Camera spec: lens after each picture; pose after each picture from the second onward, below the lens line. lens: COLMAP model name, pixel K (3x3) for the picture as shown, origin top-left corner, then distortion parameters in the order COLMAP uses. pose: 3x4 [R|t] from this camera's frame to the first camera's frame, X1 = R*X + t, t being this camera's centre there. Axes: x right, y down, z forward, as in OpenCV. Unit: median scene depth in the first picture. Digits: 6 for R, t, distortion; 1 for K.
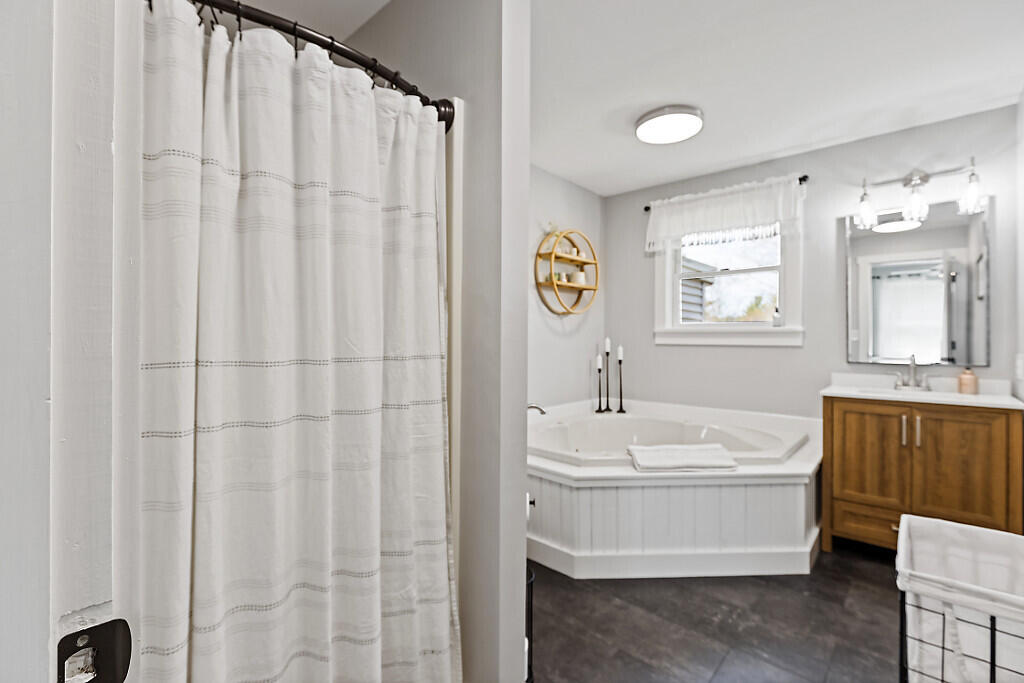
lens RADIAL K [[464.8, 0, 505.7], [0, 464.8, 339.2], [0, 0, 1]] dist [0.001060, -0.000475]
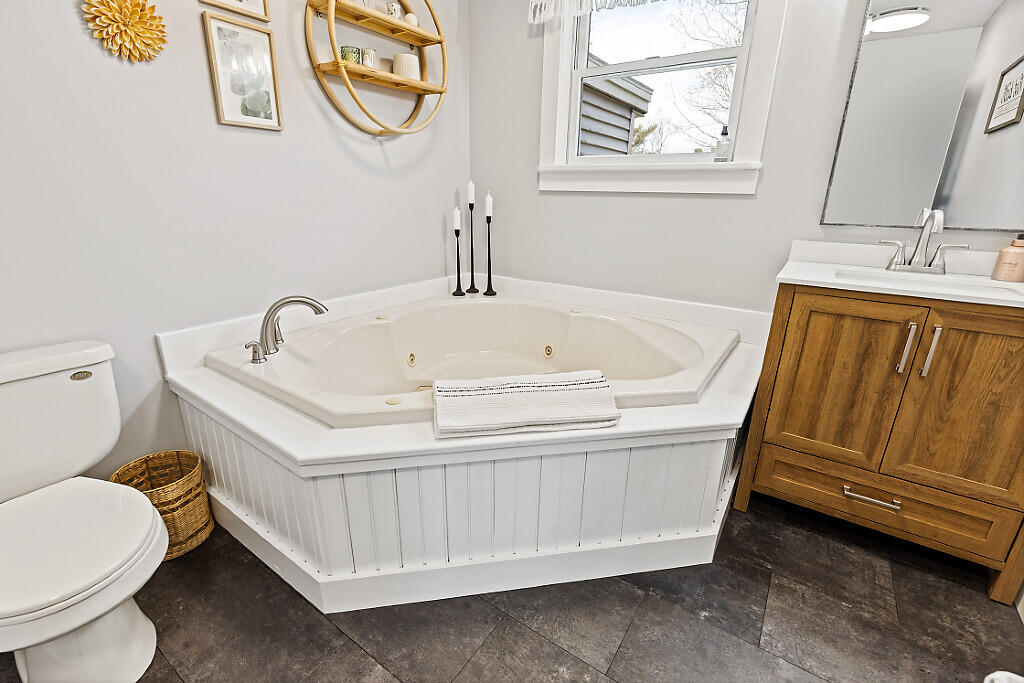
lens RADIAL K [[459.4, 0, 506.5], [0, 459.4, 342.0], [0, 0, 1]] dist [-0.000438, -0.000549]
pose [[0.991769, -0.027027, 0.125153, 0.217225], [-0.013014, 0.951125, 0.308532, 0.015701], [-0.127375, -0.307621, 0.942945, 0.385448]]
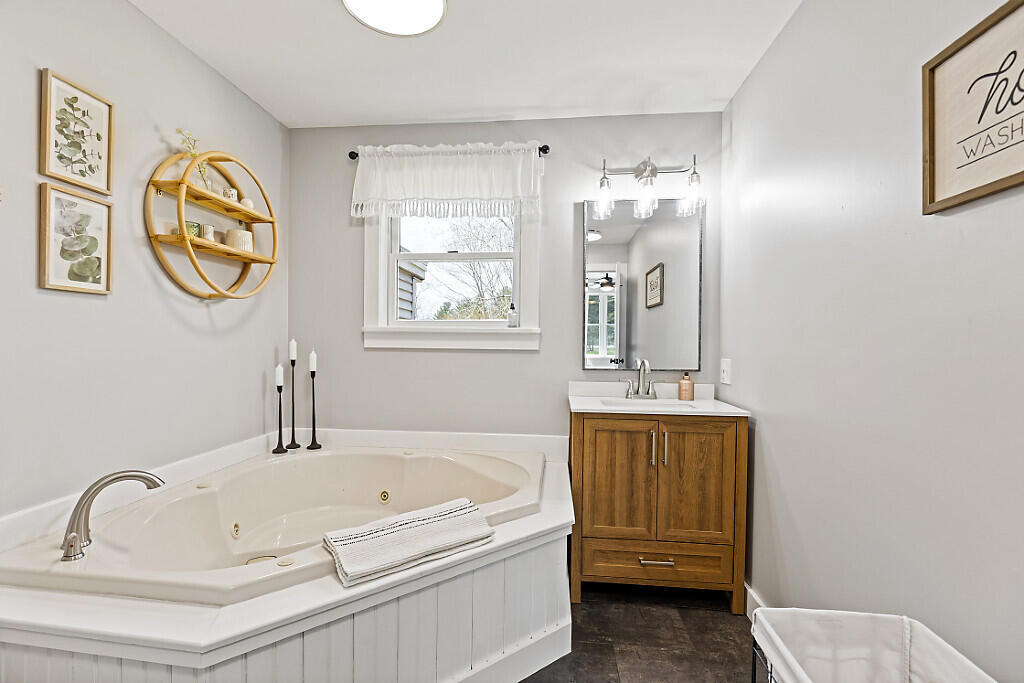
lens RADIAL K [[469.8, 0, 505.4], [0, 469.8, 346.9], [0, 0, 1]] dist [-0.001374, -0.000407]
pose [[0.810502, -0.000975, 0.585735, 0.084448], [-0.007261, 0.999905, 0.011711, -0.001430], [-0.585691, -0.013745, 0.810418, 0.325053]]
